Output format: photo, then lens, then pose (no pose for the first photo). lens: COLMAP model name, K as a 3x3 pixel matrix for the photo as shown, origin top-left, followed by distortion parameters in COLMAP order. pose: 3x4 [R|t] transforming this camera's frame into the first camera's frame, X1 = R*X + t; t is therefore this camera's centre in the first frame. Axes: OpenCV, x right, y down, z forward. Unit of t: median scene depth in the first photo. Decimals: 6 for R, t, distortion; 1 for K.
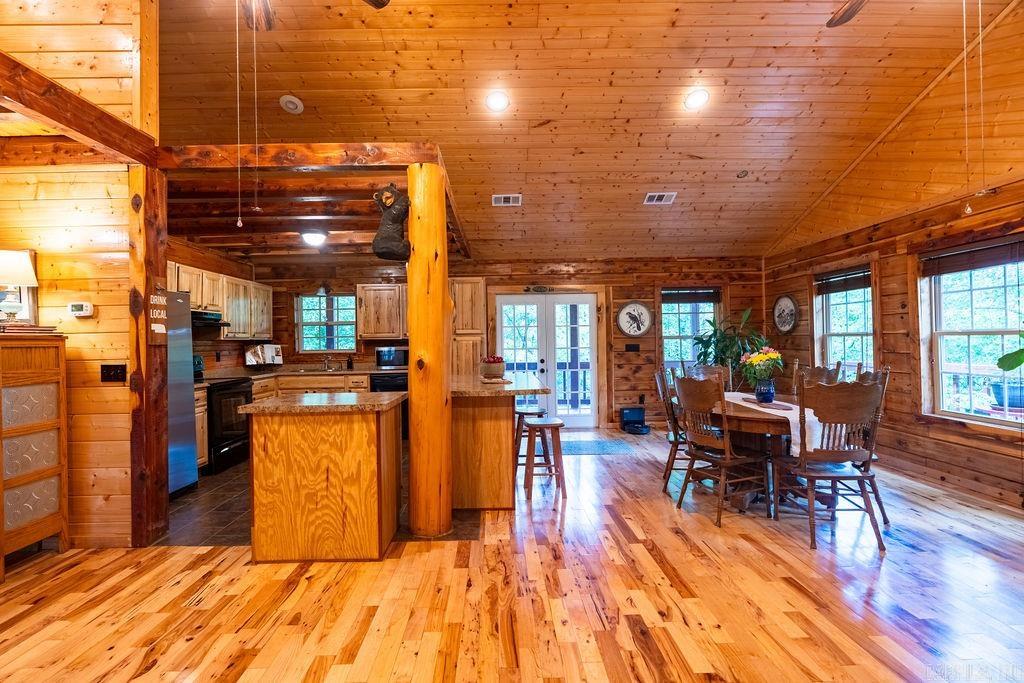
lens RADIAL K [[457.6, 0, 507.3], [0, 457.6, 340.1], [0, 0, 1]] dist [-0.005976, 0.001856]
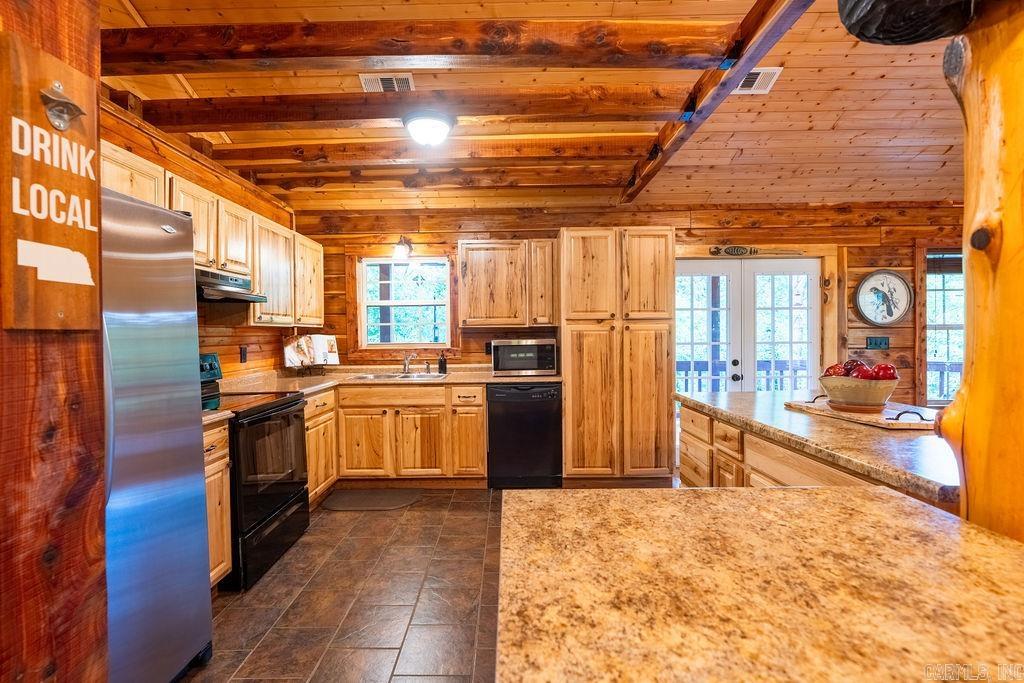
lens RADIAL K [[457.6, 0, 507.4], [0, 457.6, 339.8], [0, 0, 1]] dist [-0.005976, 0.001856]
pose [[0.999865, 0.005266, -0.015593, -0.252050], [-0.005011, 0.999853, 0.016385, 0.005036], [0.015677, -0.016305, 0.999744, 0.369685]]
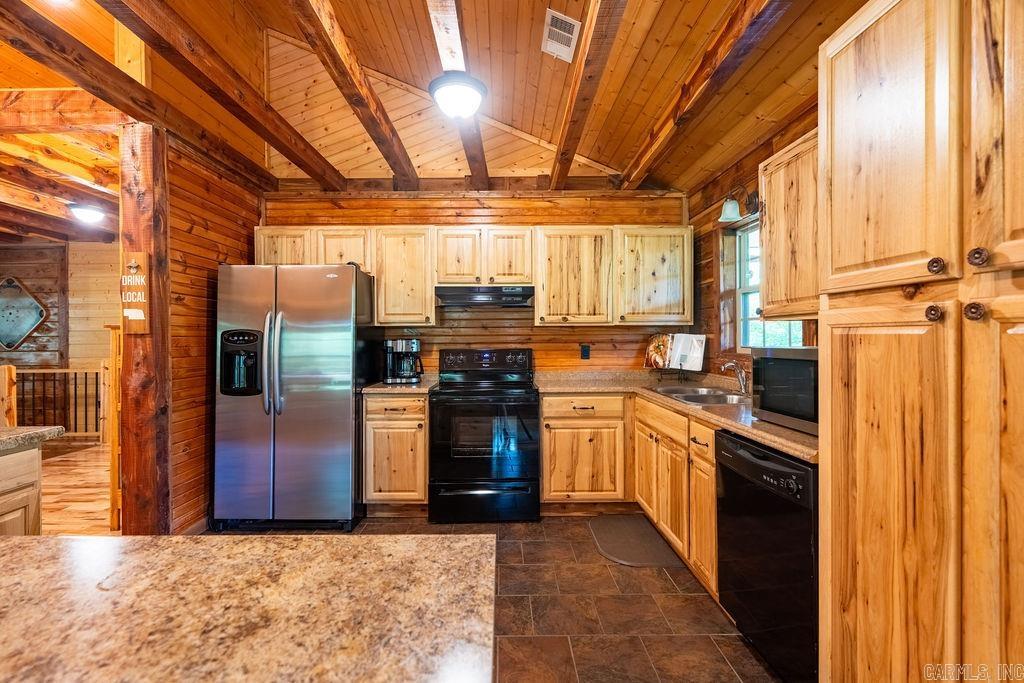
lens RADIAL K [[457.6, 0, 507.3], [0, 457.6, 336.7], [0, 0, 1]] dist [-0.005976, 0.001856]
pose [[0.001393, 0.015090, -0.999885, 0.032662], [0.006291, 0.999866, 0.015098, 0.003503], [0.999979, -0.006312, 0.001298, 0.821114]]
